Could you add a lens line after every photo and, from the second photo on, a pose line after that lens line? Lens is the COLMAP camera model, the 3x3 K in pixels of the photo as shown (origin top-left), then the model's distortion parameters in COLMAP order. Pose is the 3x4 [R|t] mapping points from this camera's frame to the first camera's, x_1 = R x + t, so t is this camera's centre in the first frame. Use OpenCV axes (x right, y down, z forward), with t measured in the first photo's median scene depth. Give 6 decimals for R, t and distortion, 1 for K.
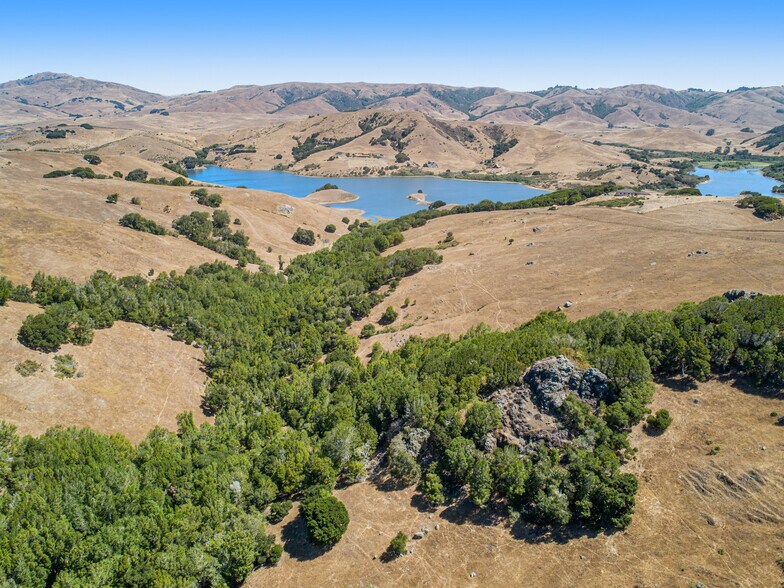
lens RADIAL K [[601.1, 0, 391.4], [0, 601.1, 287.4], [0, 0, 1]] dist [-0.024117, 0.012302]
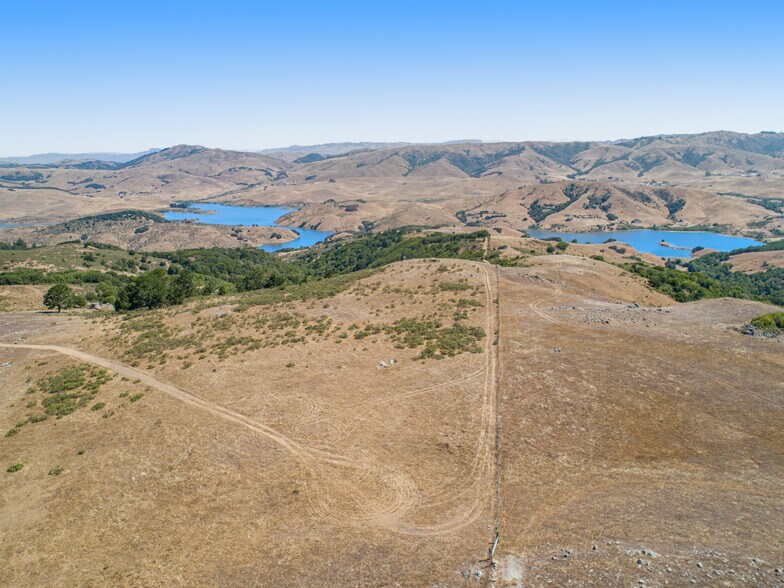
lens RADIAL K [[601.1, 0, 393.0], [0, 601.1, 295.9], [0, 0, 1]] dist [-0.024117, 0.012302]
pose [[0.996697, -0.031471, -0.074866, -0.359825], [0.027110, 0.997915, -0.058567, 0.041150], [0.076553, 0.056344, 0.995472, -0.422410]]
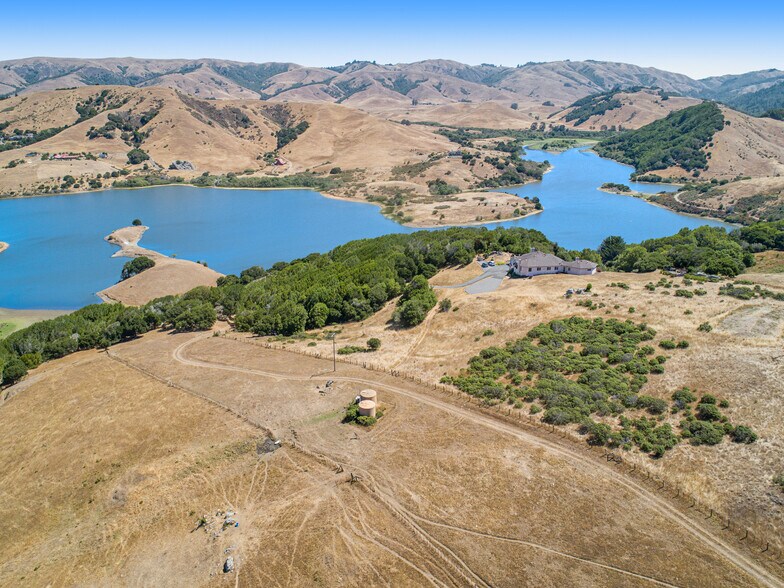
lens RADIAL K [[601.1, 0, 398.5], [0, 601.1, 294.0], [0, 0, 1]] dist [-0.024117, 0.012302]
pose [[0.948178, -0.113959, 0.296600, 0.068420], [0.101853, 0.993222, 0.056008, -0.062647], [-0.300973, -0.022895, 0.953358, 0.240621]]
